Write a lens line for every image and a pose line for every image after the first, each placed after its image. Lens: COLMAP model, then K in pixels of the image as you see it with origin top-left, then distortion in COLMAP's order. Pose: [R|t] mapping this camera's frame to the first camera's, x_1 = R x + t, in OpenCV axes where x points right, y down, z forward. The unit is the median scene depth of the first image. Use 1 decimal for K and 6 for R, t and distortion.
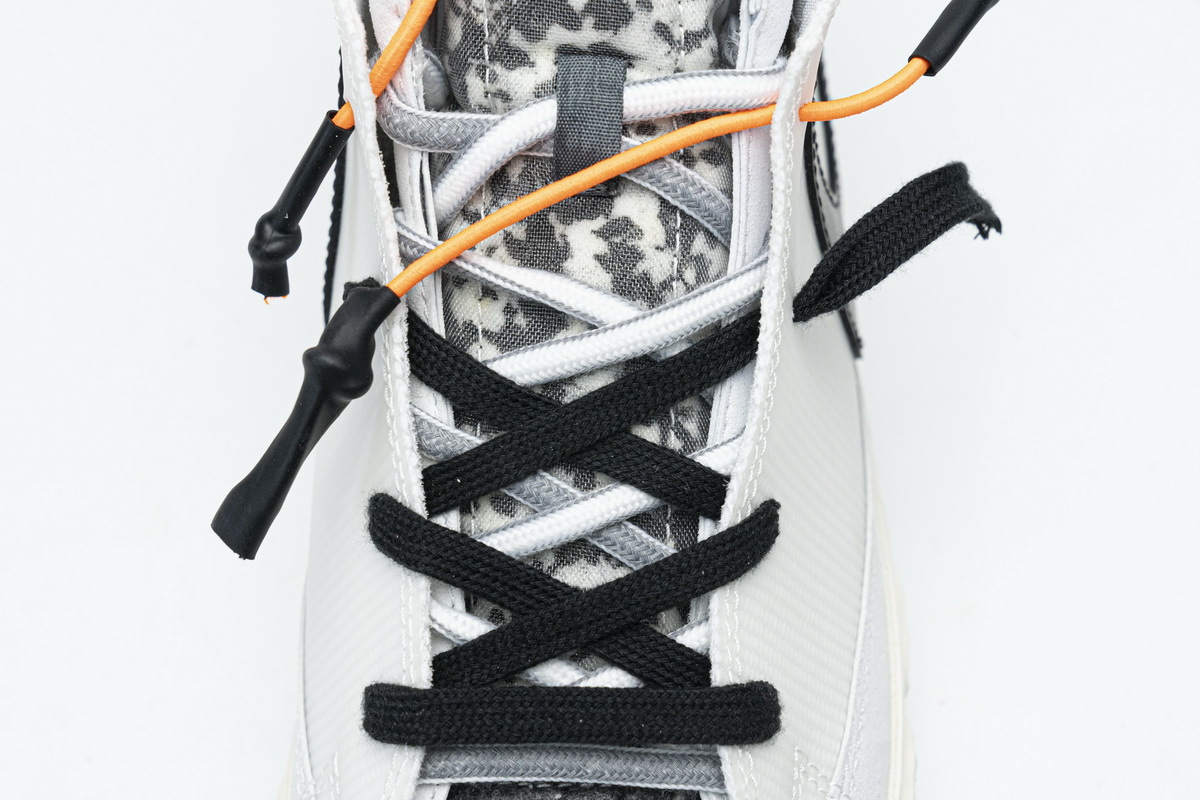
lens RADIAL K [[2405.2, 0, 600.0], [0, 2405.2, 400.0], [0, 0, 1]] dist [0.054222, -0.331660]
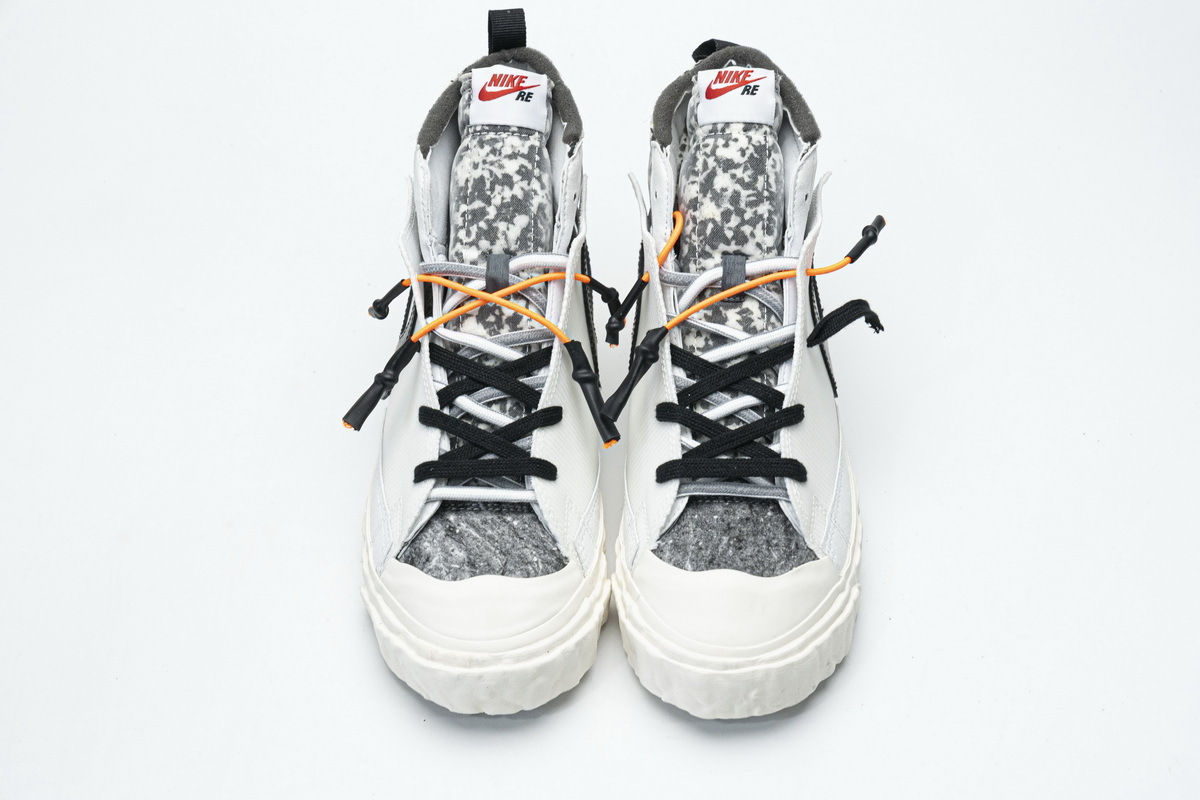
lens RADIAL K [[2405.2, 0, 600.0], [0, 2405.2, 400.0], [0, 0, 1]] dist [0.054222, -0.331660]
pose [[0.999994, -0.000858, 0.003221, -0.173009], [0.001875, 0.943757, -0.330636, 0.970109], [-0.002757, 0.330640, 0.943753, -1.652462]]
